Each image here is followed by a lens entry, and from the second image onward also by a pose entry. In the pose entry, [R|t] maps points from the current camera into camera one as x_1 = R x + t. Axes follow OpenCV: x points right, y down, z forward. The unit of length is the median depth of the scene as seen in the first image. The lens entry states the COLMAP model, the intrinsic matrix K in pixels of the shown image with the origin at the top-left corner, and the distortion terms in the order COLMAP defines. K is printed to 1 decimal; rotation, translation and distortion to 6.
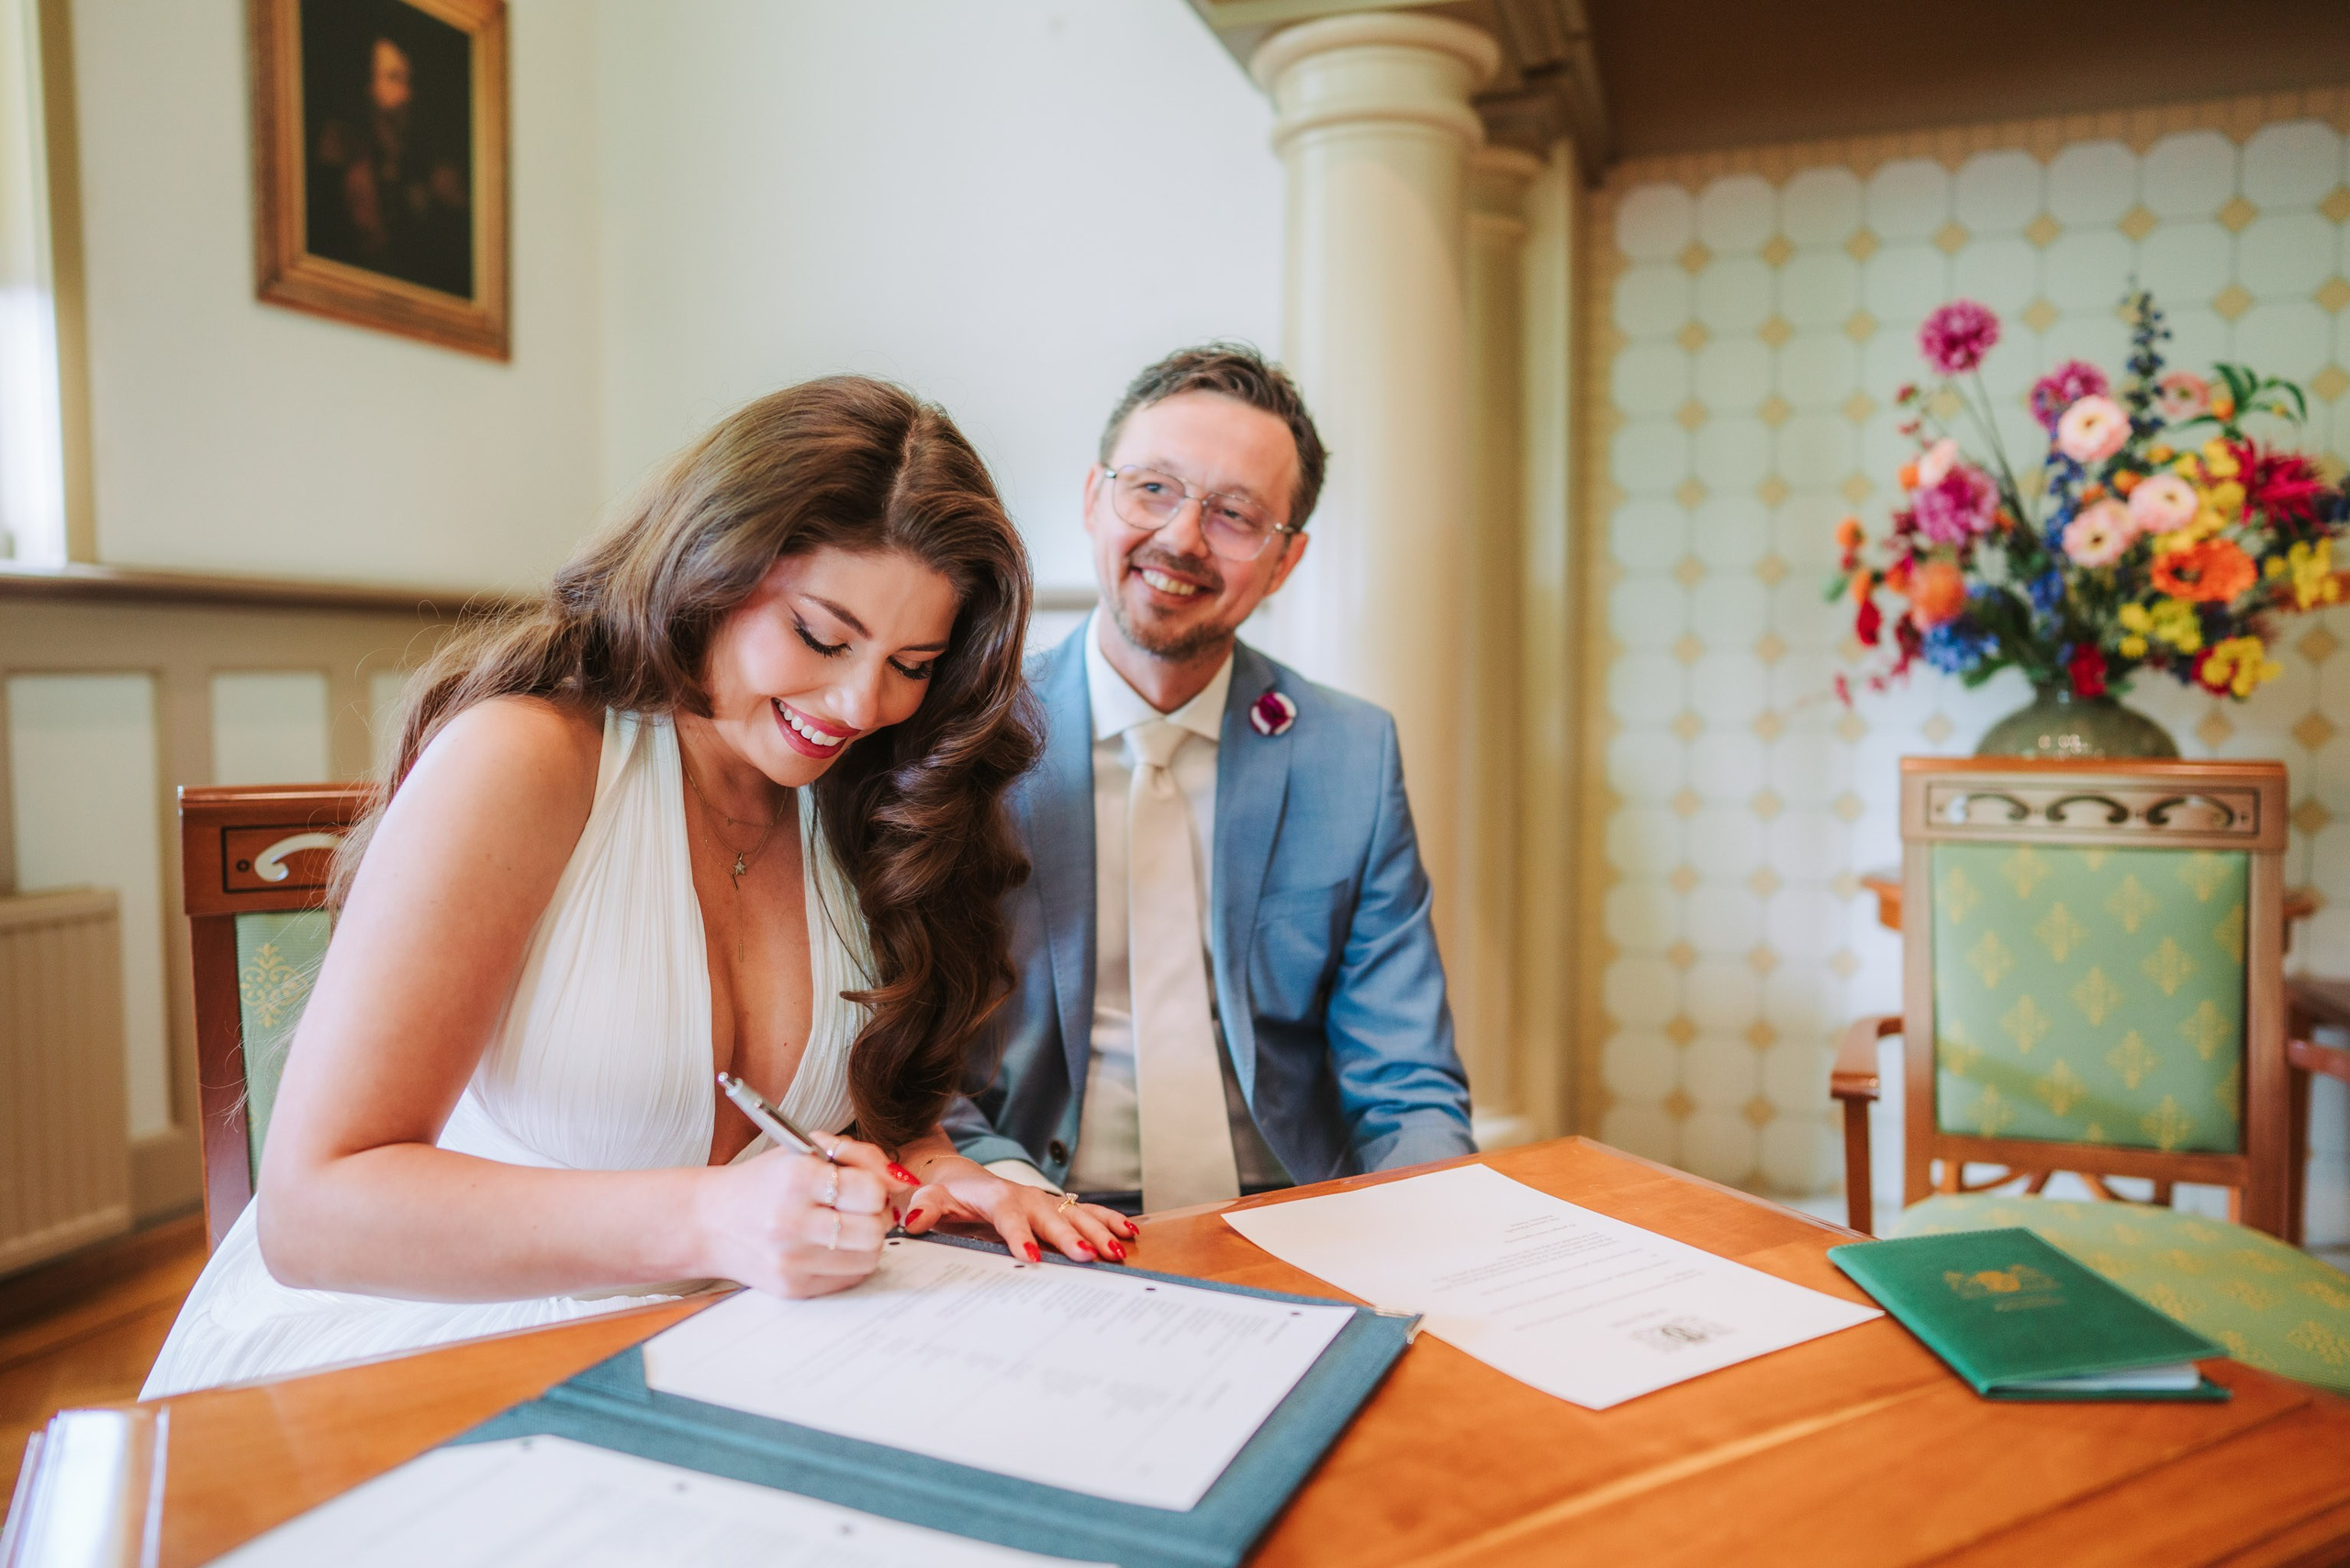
lens RADIAL K [[1642.0, 0, 1160.9], [0, 1642.0, 779.9], [0, 0, 1]] dist [-0.001703, 0.004448]
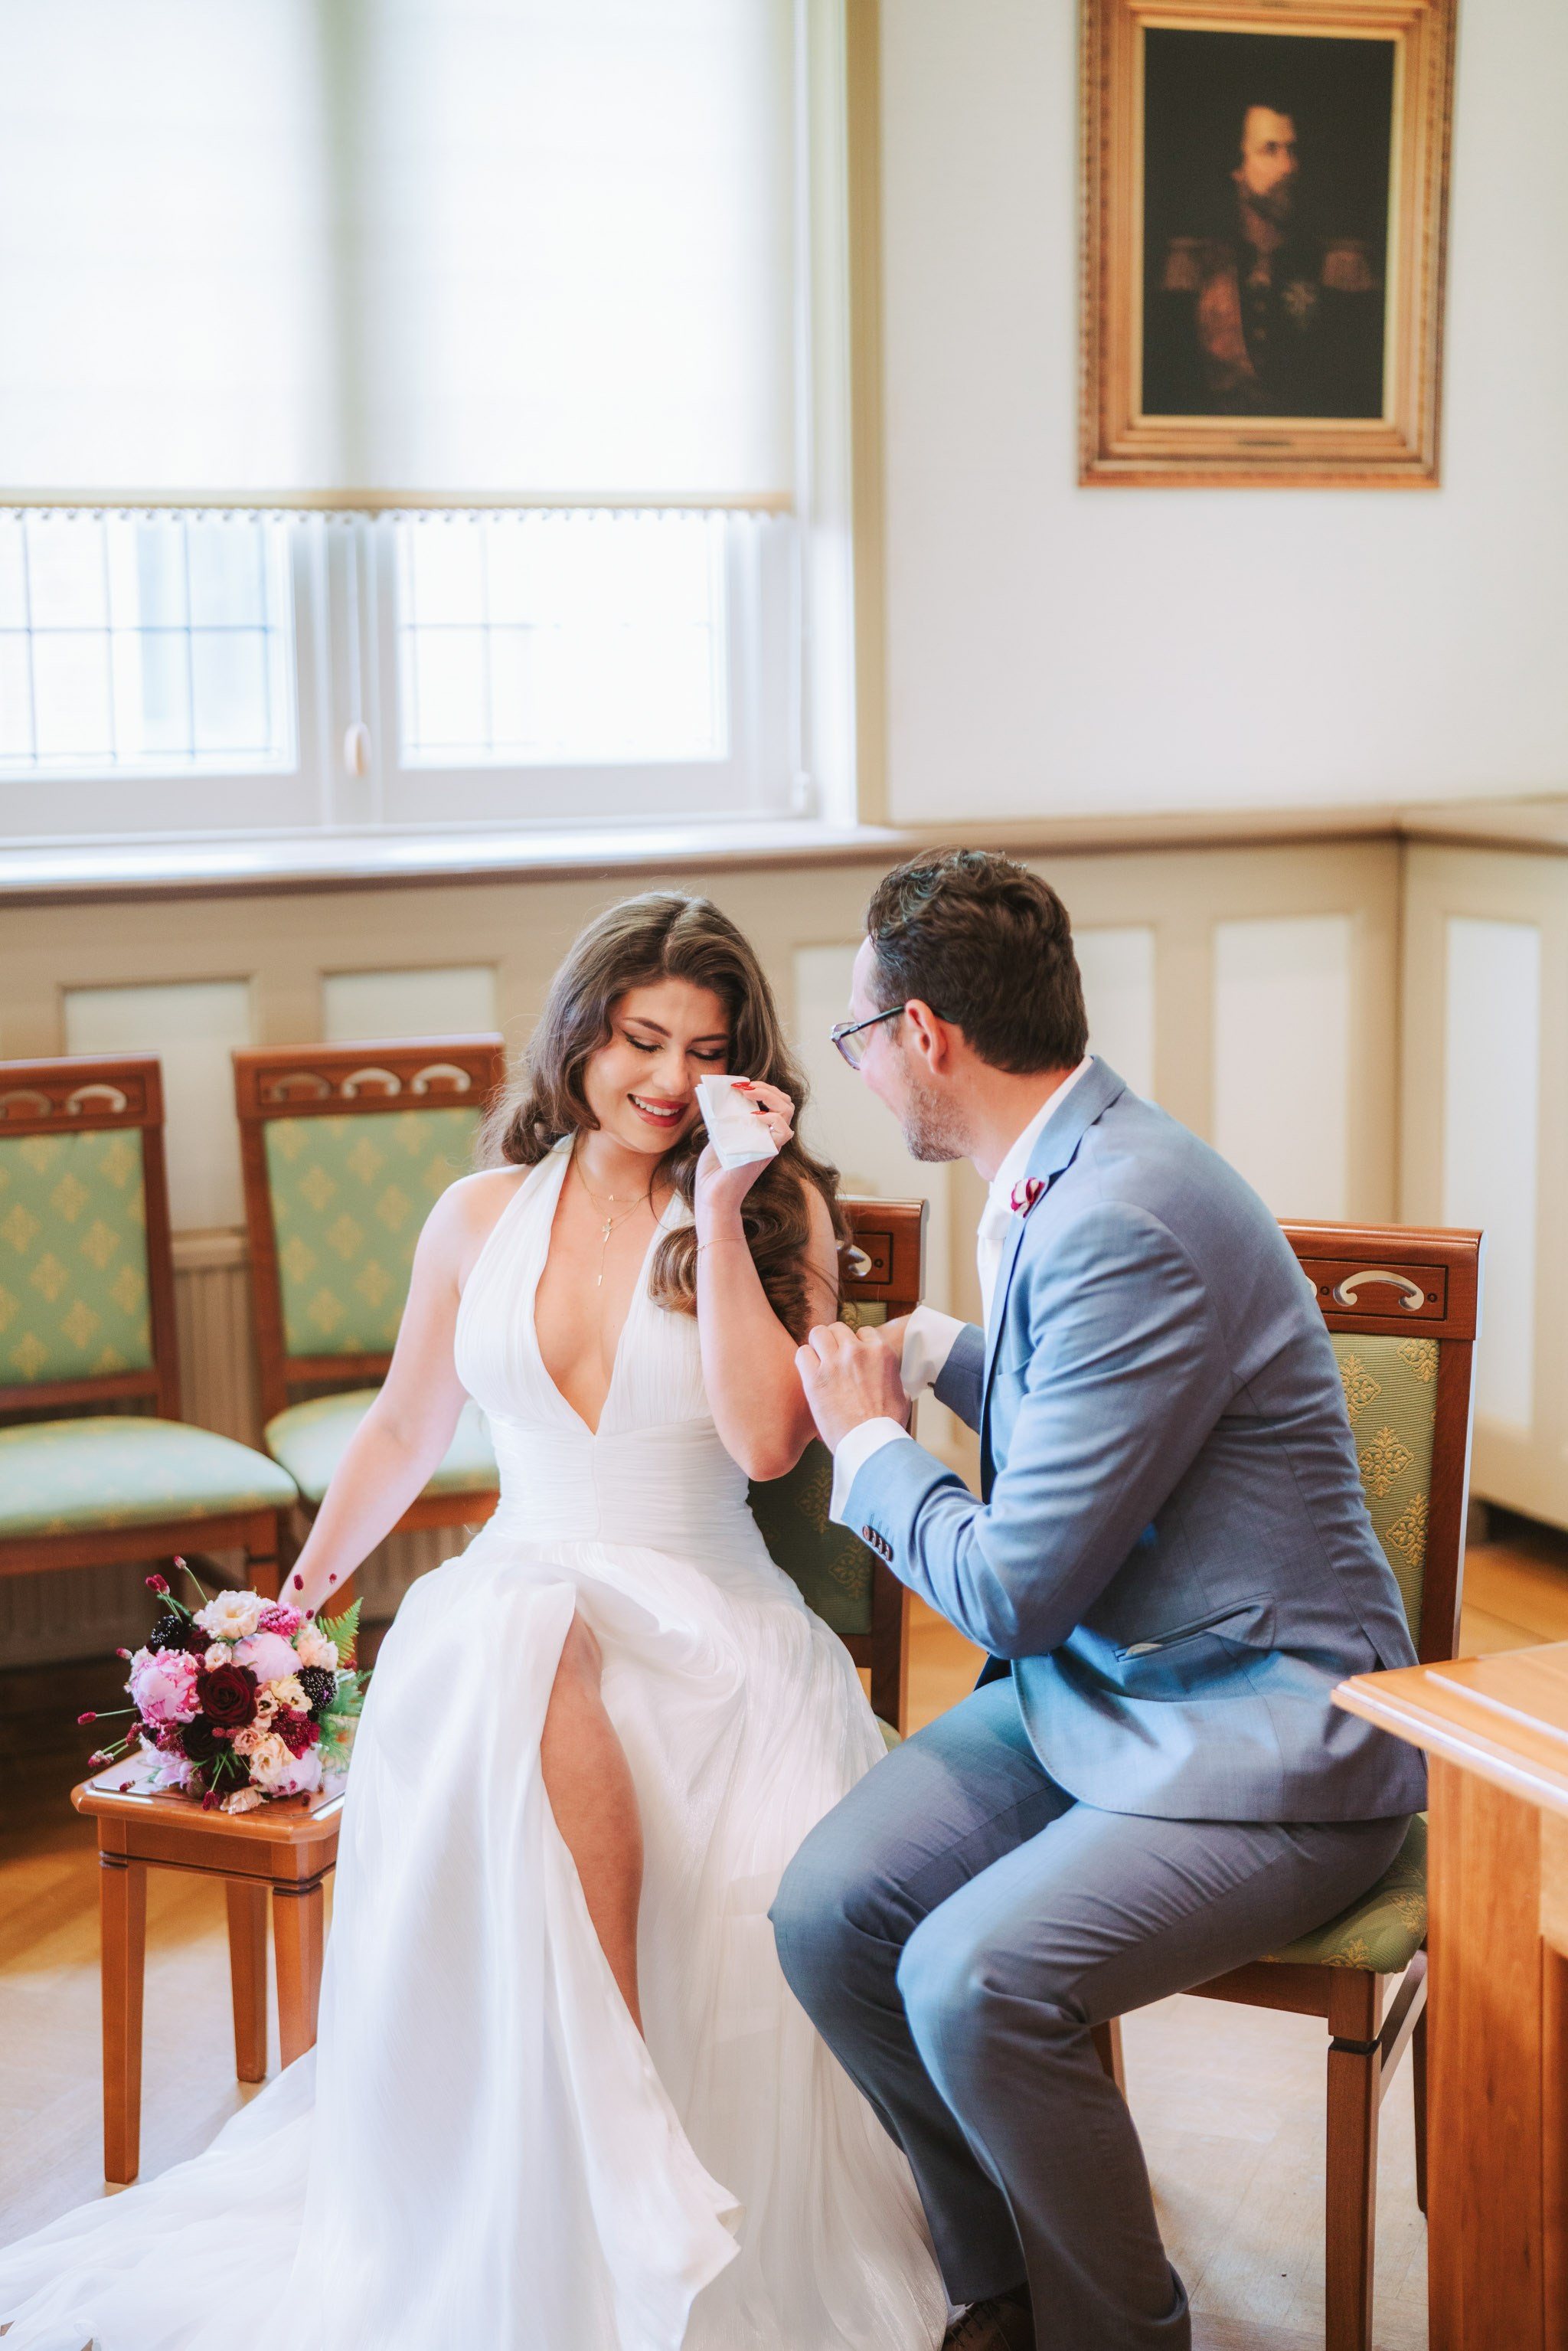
lens RADIAL K [[3367.5, 0, 826.1], [0, 3367.5, 1174.9], [0, 0, 1]] dist [-0.149113, 1.148737]
pose [[0.692700, 0.100916, -0.714131, 0.700458], [-0.030547, 0.993379, 0.110747, -0.147813], [0.720579, -0.054900, 0.691196, -0.330670]]
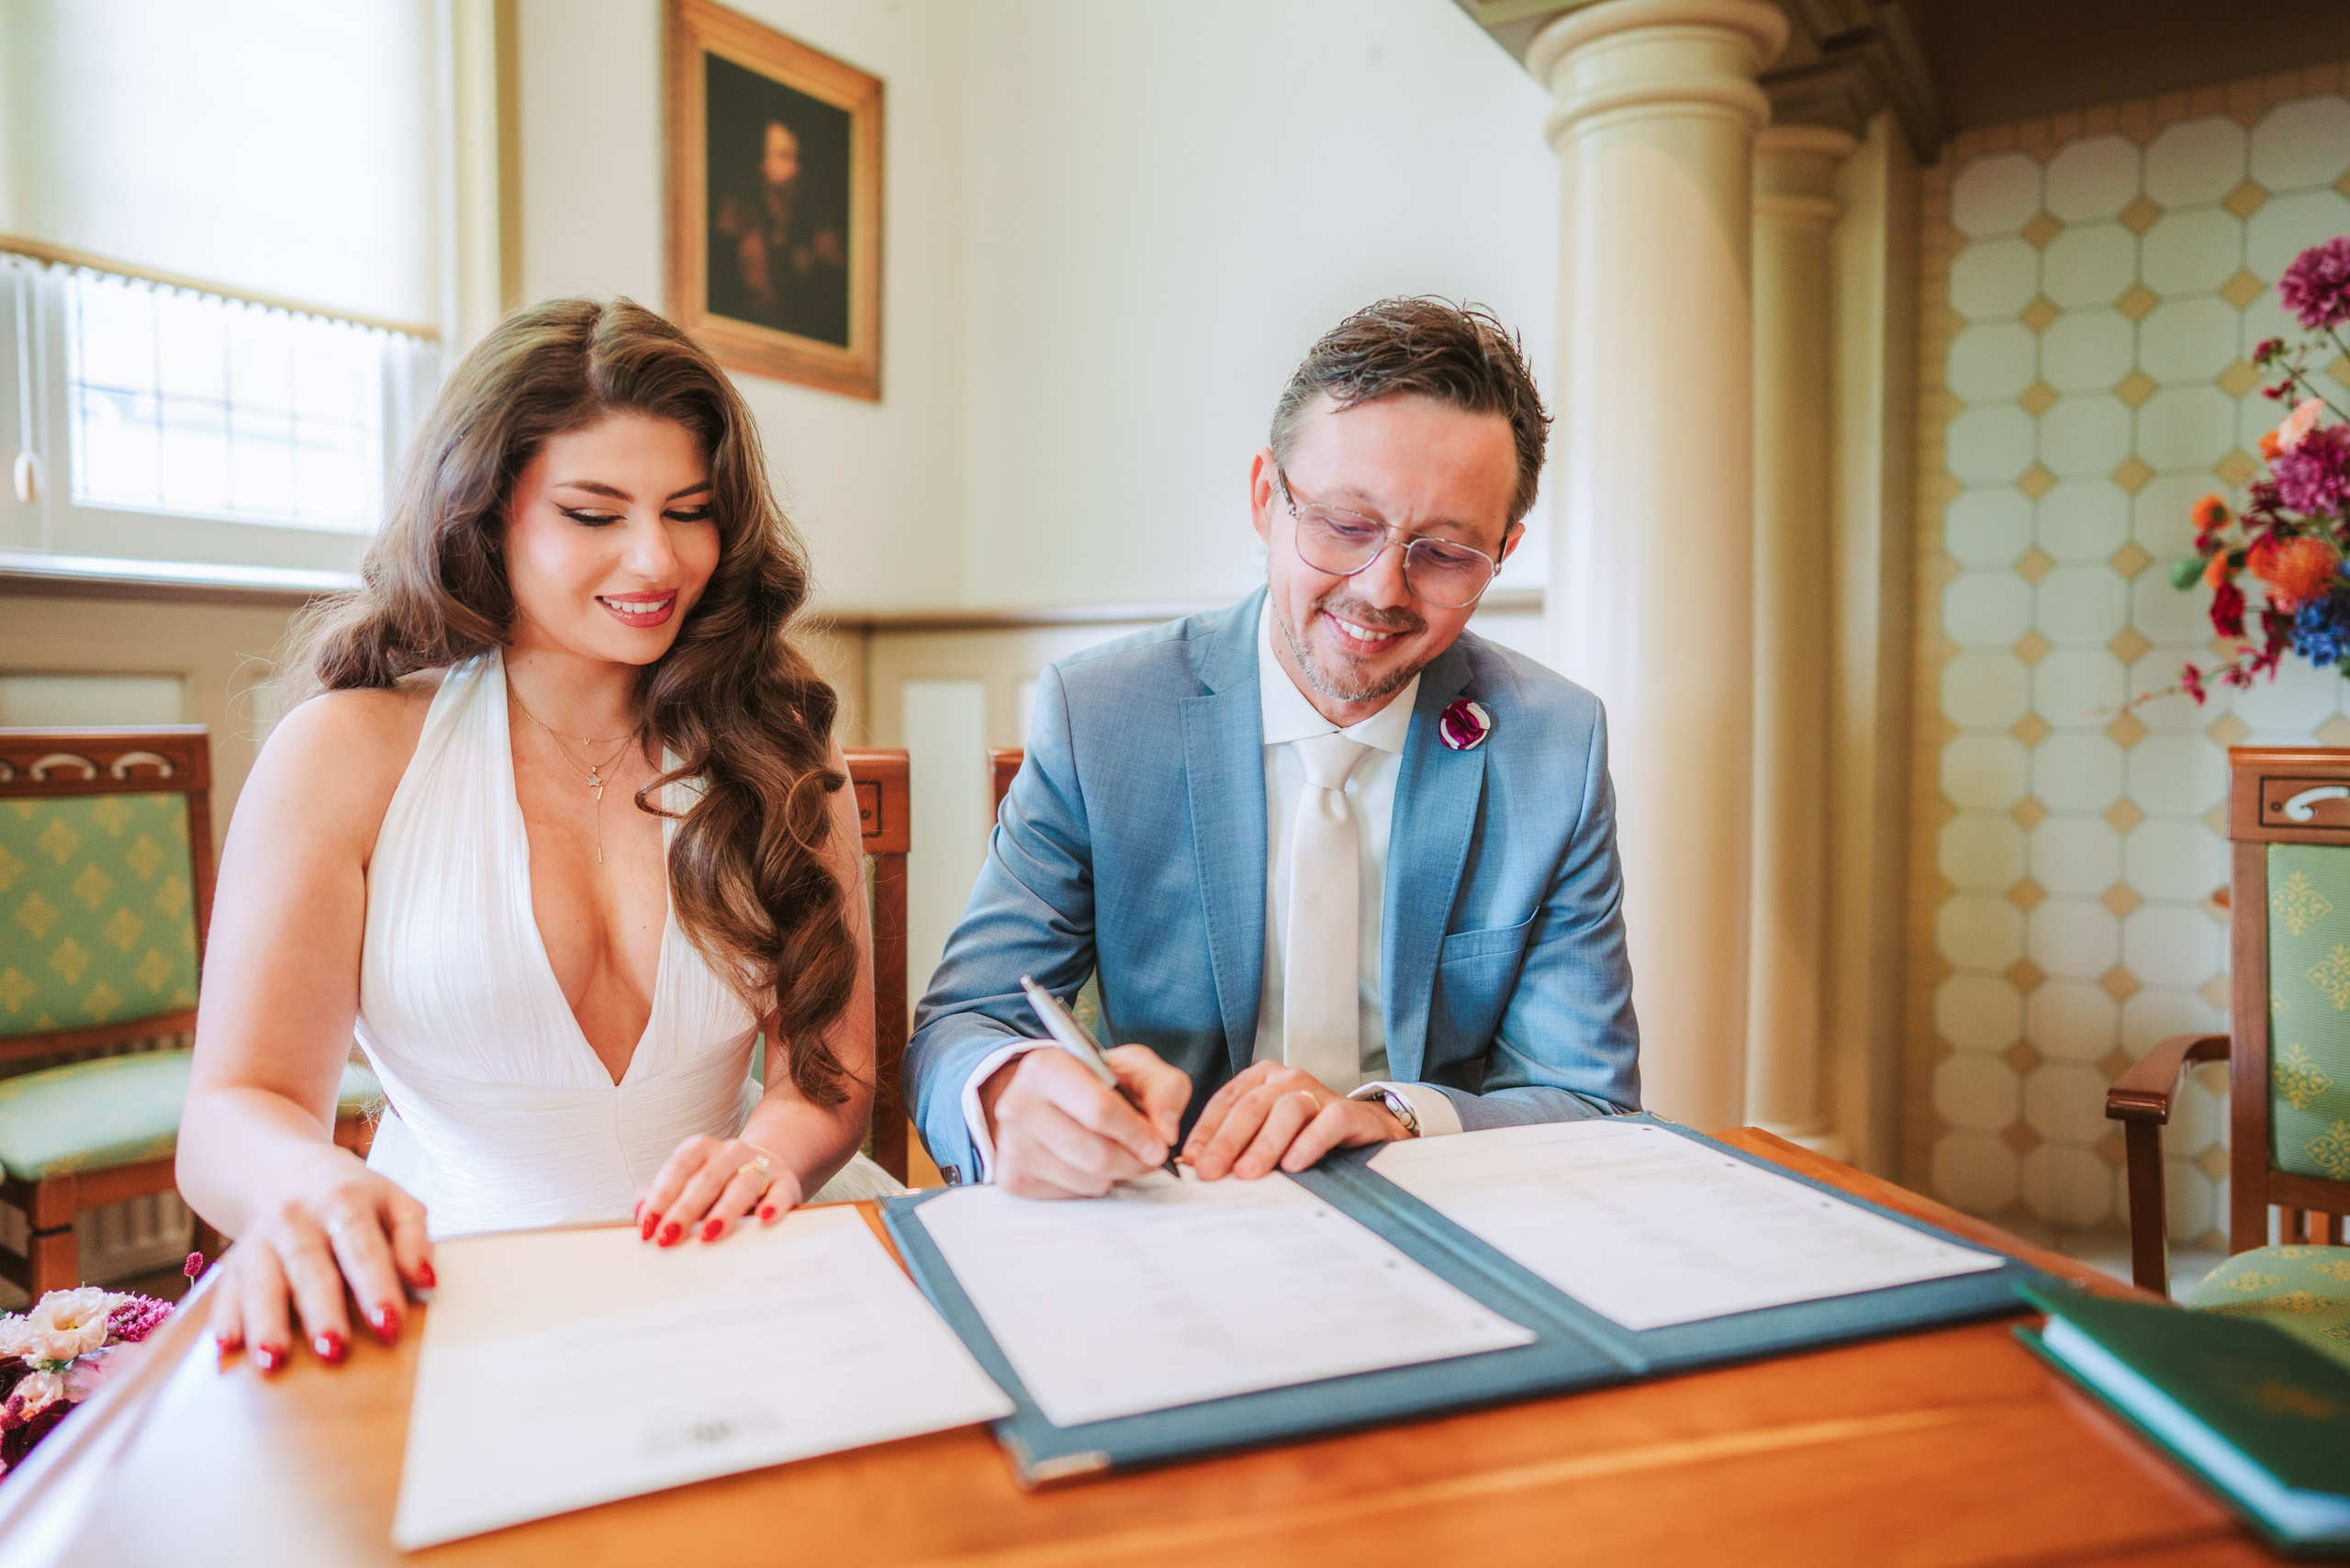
lens RADIAL K [[1580.0, 0, 1174.0], [0, 1580.0, 777.7], [0, 0, 1]] dist [-0.050895, 0.067626]
pose [[0.972207, 0.009800, -0.233917, 0.064324], [-0.013636, 0.999798, -0.014786, 0.016379], [0.233725, 0.017565, 0.972144, 0.025413]]
